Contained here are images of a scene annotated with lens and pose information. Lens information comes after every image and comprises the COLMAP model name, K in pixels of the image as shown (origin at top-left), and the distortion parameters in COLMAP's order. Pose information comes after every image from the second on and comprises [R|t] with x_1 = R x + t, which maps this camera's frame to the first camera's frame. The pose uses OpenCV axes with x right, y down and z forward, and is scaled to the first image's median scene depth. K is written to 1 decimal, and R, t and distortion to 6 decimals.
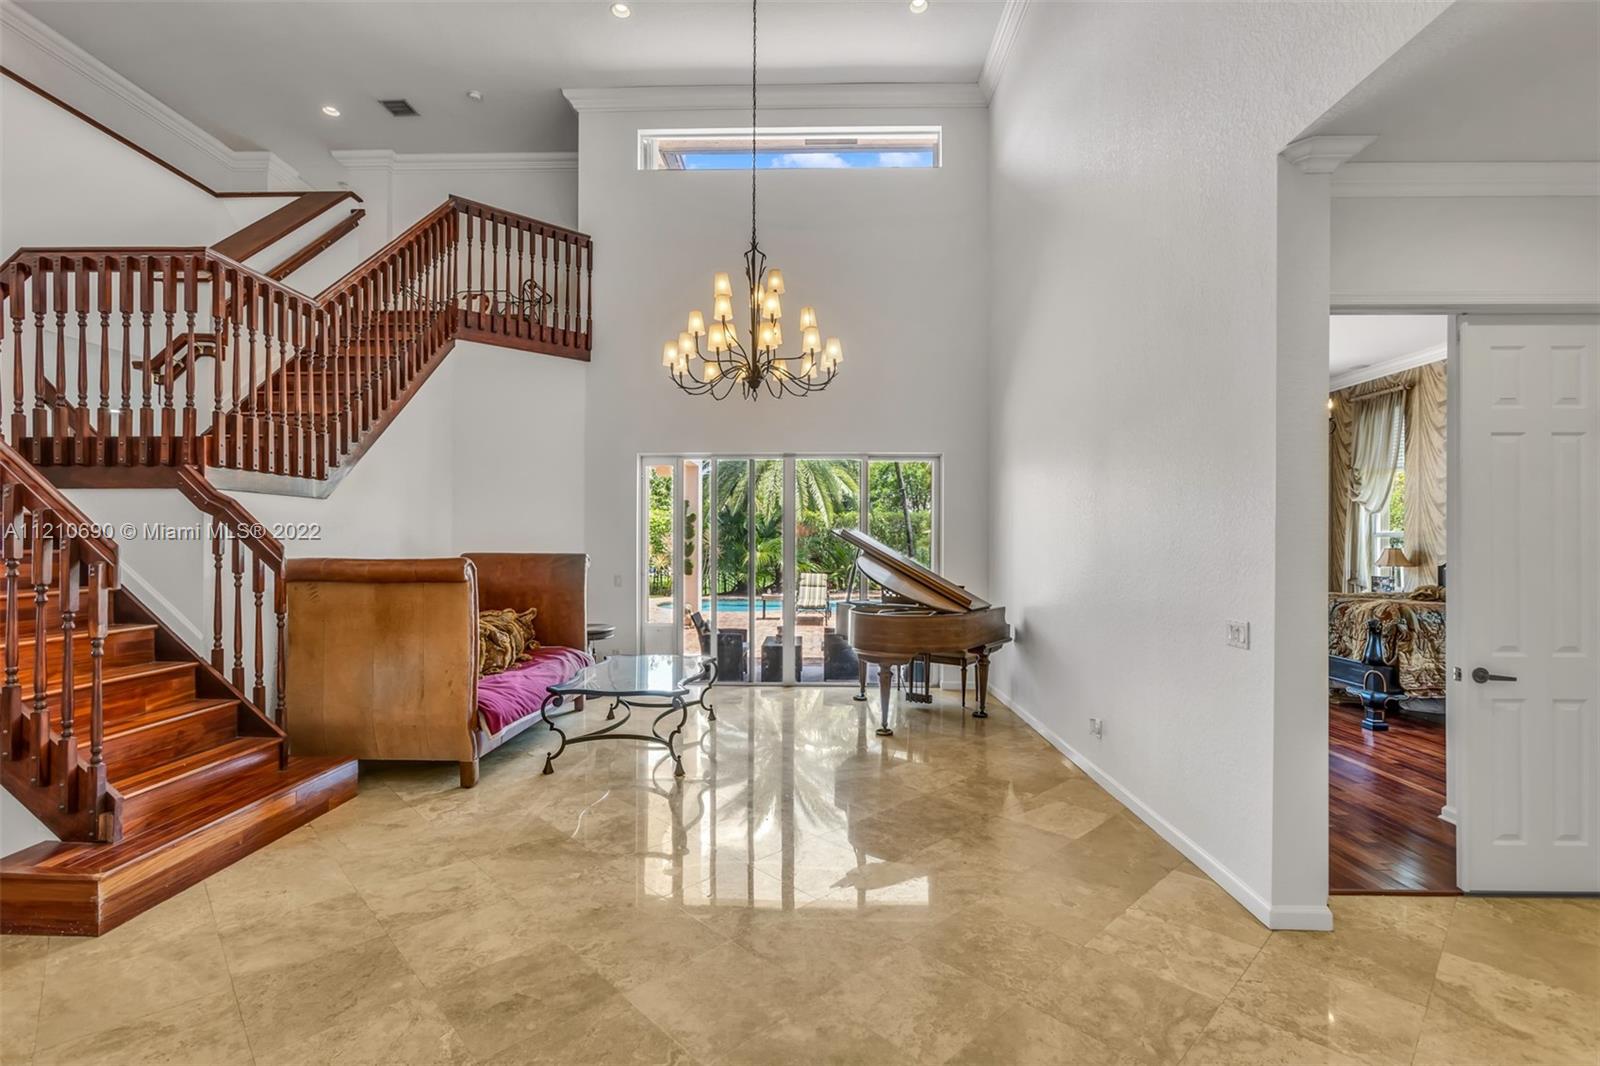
lens RADIAL K [[728.3, 0, 779.5], [0, 728.3, 547.5], [0, 0, 1]] dist [-0.013853, 0.007148]
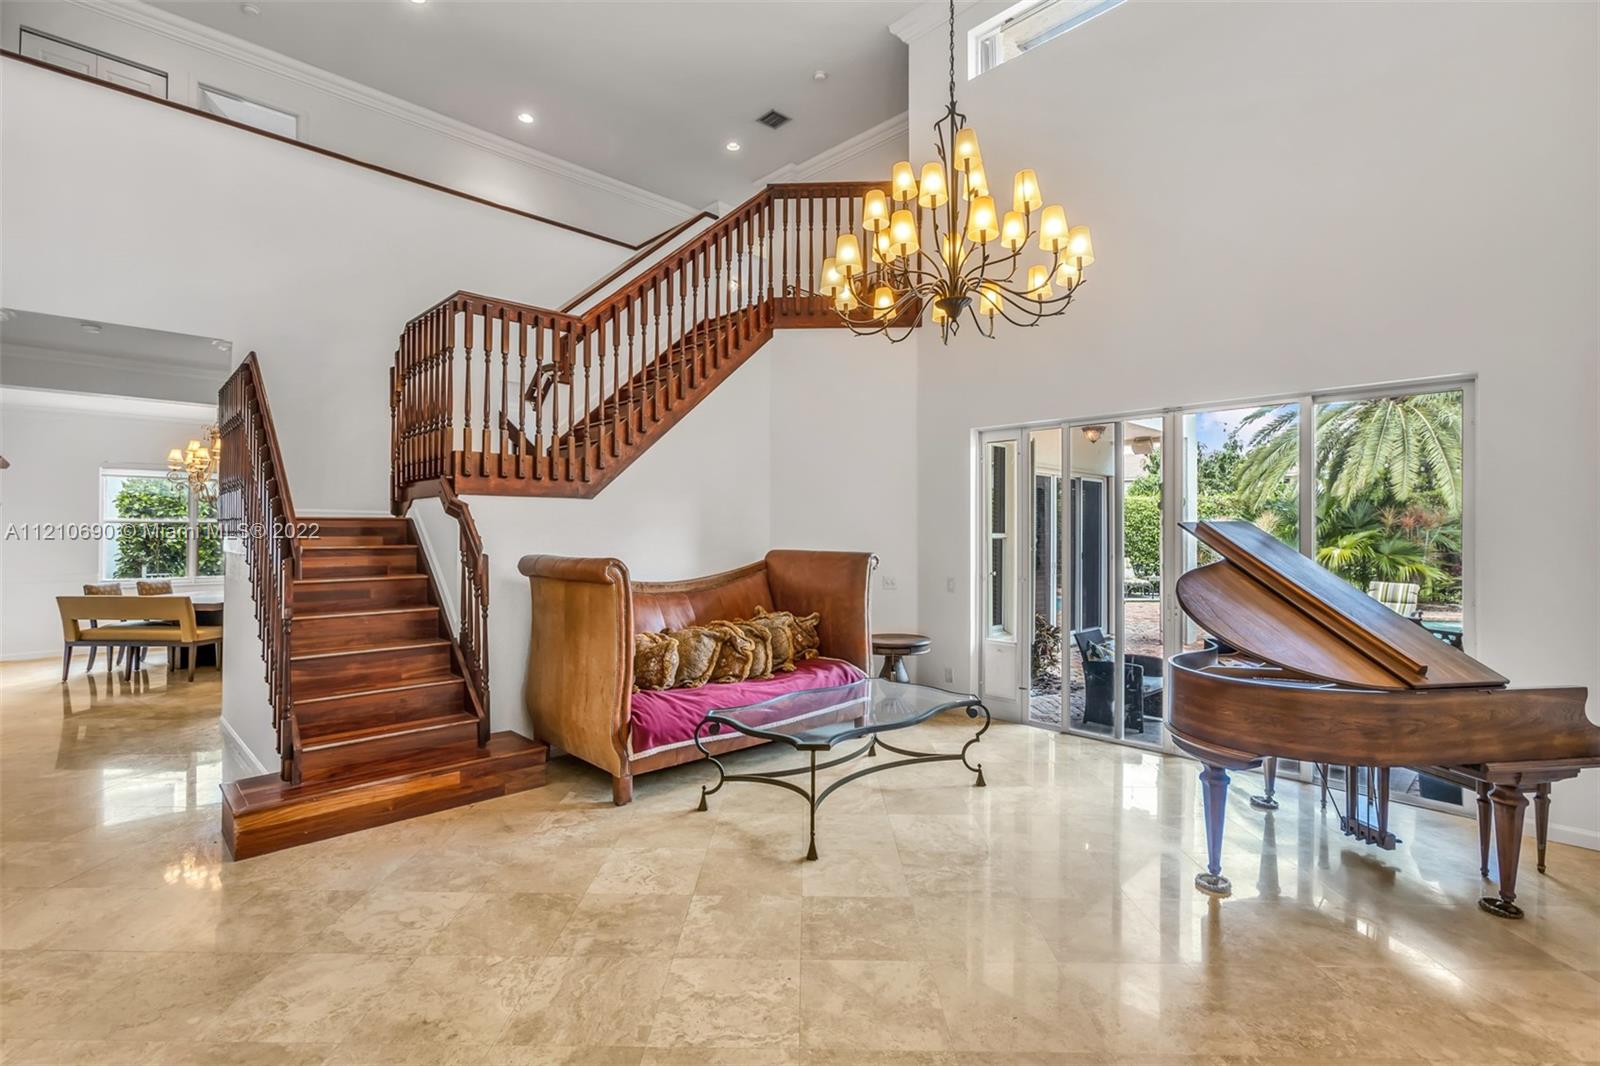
lens RADIAL K [[728.3, 0, 800.1], [0, 728.3, 534.0], [0, 0, 1]] dist [-0.013853, 0.007148]
pose [[0.722913, -0.001010, -0.690939, 0.306916], [-0.005599, 0.999958, -0.007320, -0.008306], [0.690917, 0.009161, 0.722876, 0.389369]]
